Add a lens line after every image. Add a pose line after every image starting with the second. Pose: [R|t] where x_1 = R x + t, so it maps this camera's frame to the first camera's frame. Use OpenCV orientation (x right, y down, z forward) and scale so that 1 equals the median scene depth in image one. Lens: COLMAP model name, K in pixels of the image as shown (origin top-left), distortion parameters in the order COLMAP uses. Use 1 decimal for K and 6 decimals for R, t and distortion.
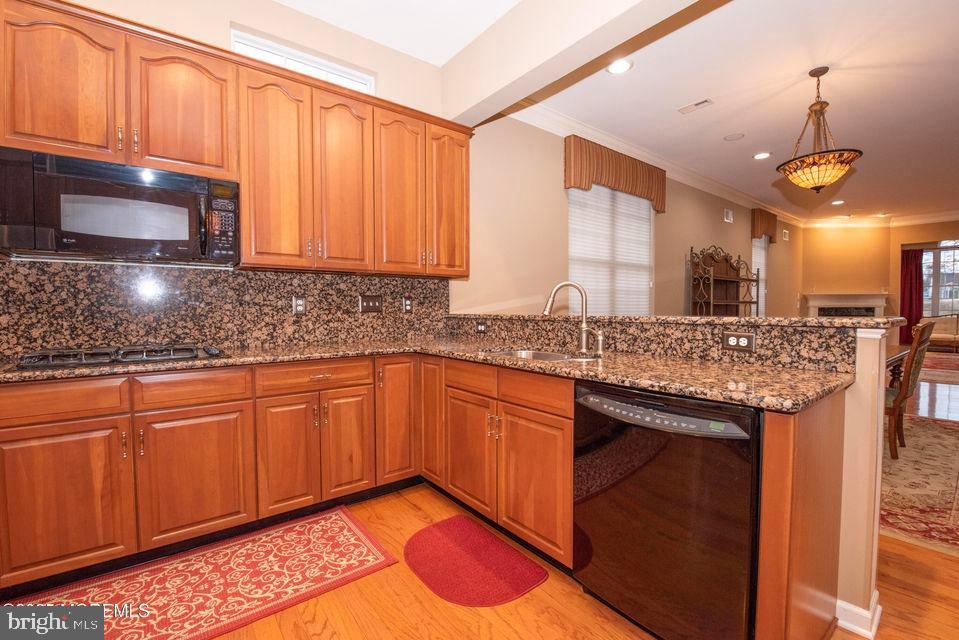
lens RADIAL K [[414.8, 0, 480.2], [0, 414.8, 322.7], [0, 0, 1]] dist [-0.003250, -0.009727]
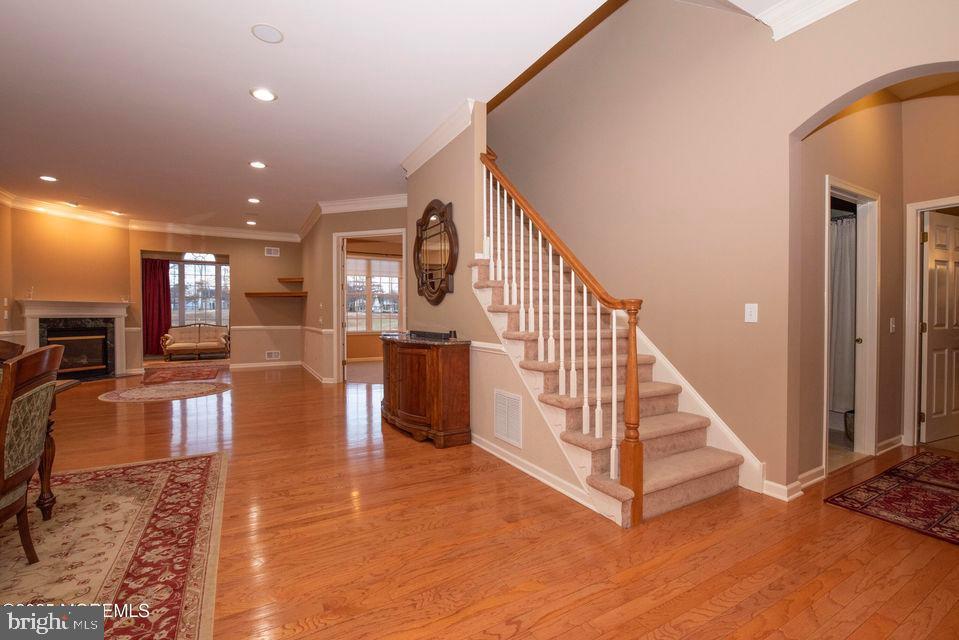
lens RADIAL K [[414.8, 0, 480.2], [0, 414.8, 322.7], [0, 0, 1]] dist [-0.003250, -0.009727]
pose [[0.144807, -0.013627, 0.989366, 0.809330], [0.035142, 0.999345, 0.008621, -0.027599], [-0.988836, 0.033520, 0.145191, 0.396336]]
